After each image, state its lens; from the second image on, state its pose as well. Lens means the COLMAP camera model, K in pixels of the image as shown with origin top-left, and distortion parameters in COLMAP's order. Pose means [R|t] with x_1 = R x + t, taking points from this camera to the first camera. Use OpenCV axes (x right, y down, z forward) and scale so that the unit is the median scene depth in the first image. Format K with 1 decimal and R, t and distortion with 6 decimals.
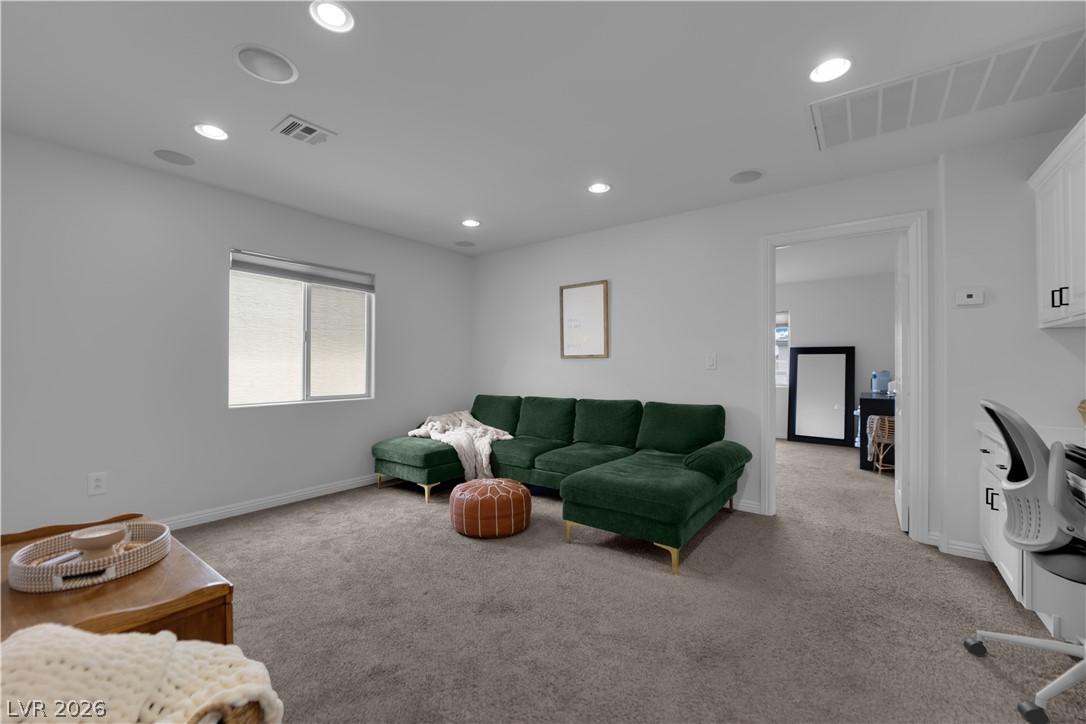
lens RADIAL K [[436.8, 0, 543.0], [0, 436.8, 362.0], [0, 0, 1]] dist [-0.008328, -0.005530]
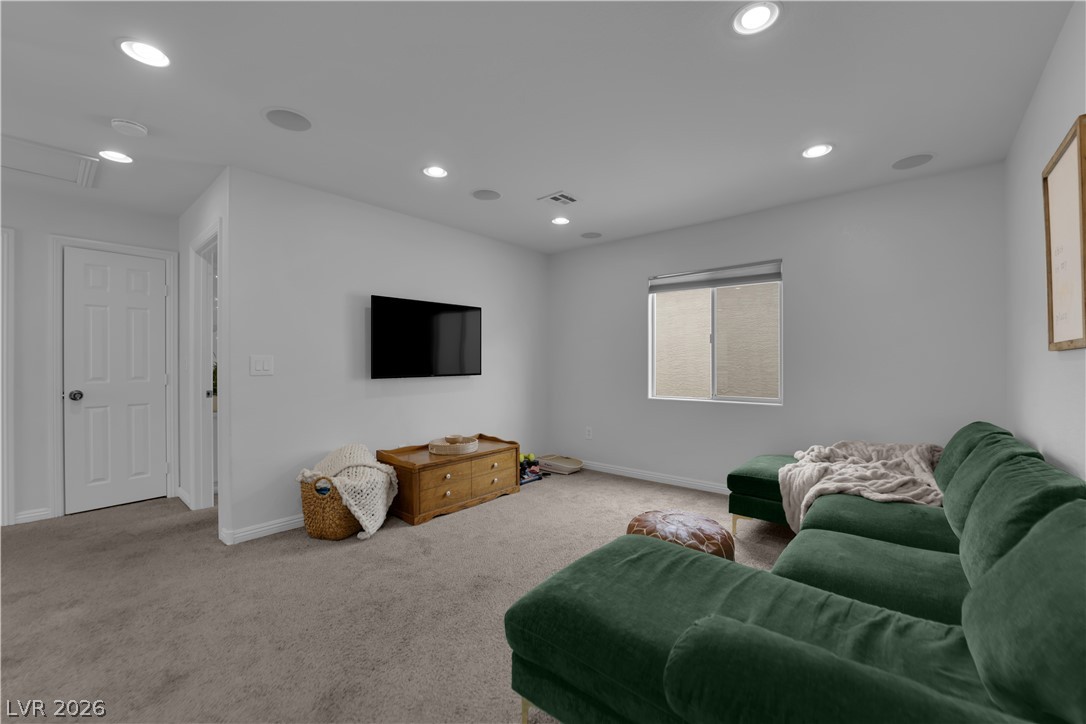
lens RADIAL K [[436.8, 0, 543.0], [0, 436.8, 362.0], [0, 0, 1]] dist [-0.008328, -0.005530]
pose [[-0.067500, -0.005359, -0.997705, 0.636319], [0.010445, 0.999927, -0.006078, -0.000430], [0.997665, -0.010832, -0.067439, 0.777128]]
